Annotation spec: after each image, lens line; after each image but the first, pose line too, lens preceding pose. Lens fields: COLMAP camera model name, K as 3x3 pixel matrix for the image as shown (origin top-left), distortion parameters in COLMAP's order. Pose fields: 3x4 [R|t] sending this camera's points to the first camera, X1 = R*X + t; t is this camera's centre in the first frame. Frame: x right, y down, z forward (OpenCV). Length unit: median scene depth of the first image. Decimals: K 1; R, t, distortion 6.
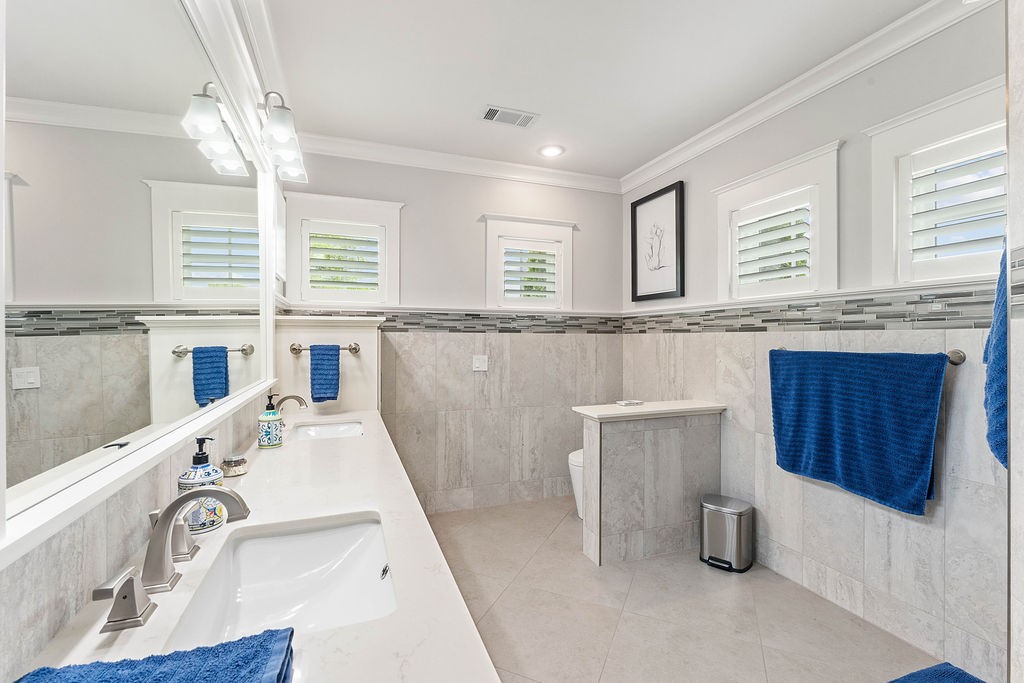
lens RADIAL K [[444.2, 0, 509.9], [0, 444.2, 339.8], [0, 0, 1]] dist [-0.001341, -0.000254]
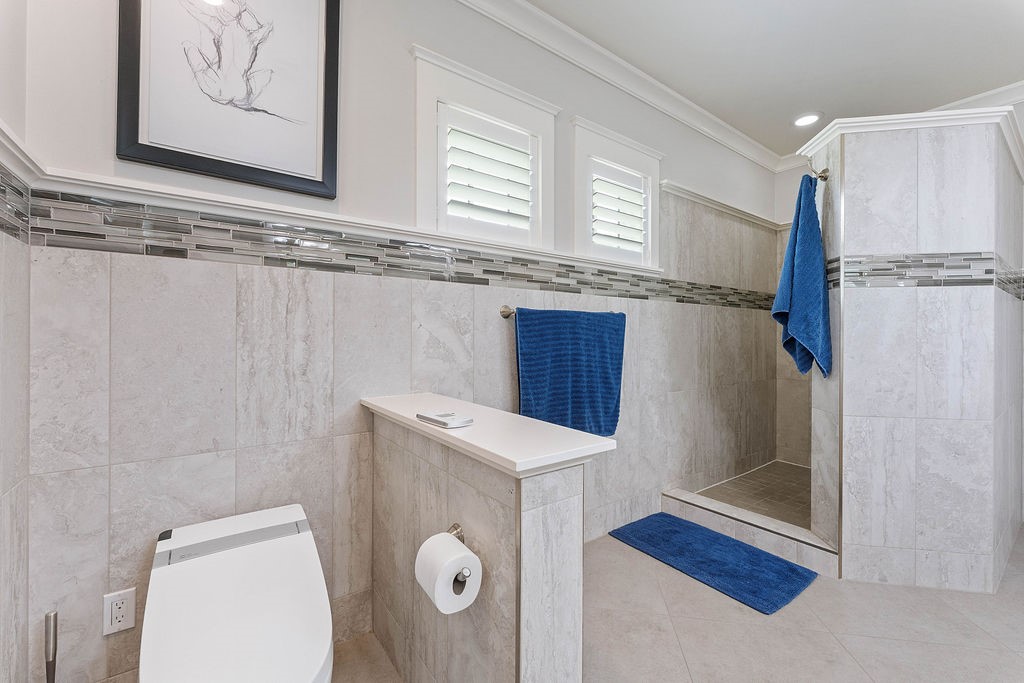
lens RADIAL K [[410.7, 0, 512.0], [0, 410.7, 341.5], [0, 0, 1]] dist [0.001245, 0.000071]
pose [[-0.263981, 0.001783, 0.964526, -0.126587], [0.011749, 0.999930, 0.001368, 0.074619], [-0.964456, 0.011694, -0.263984, 1.068593]]
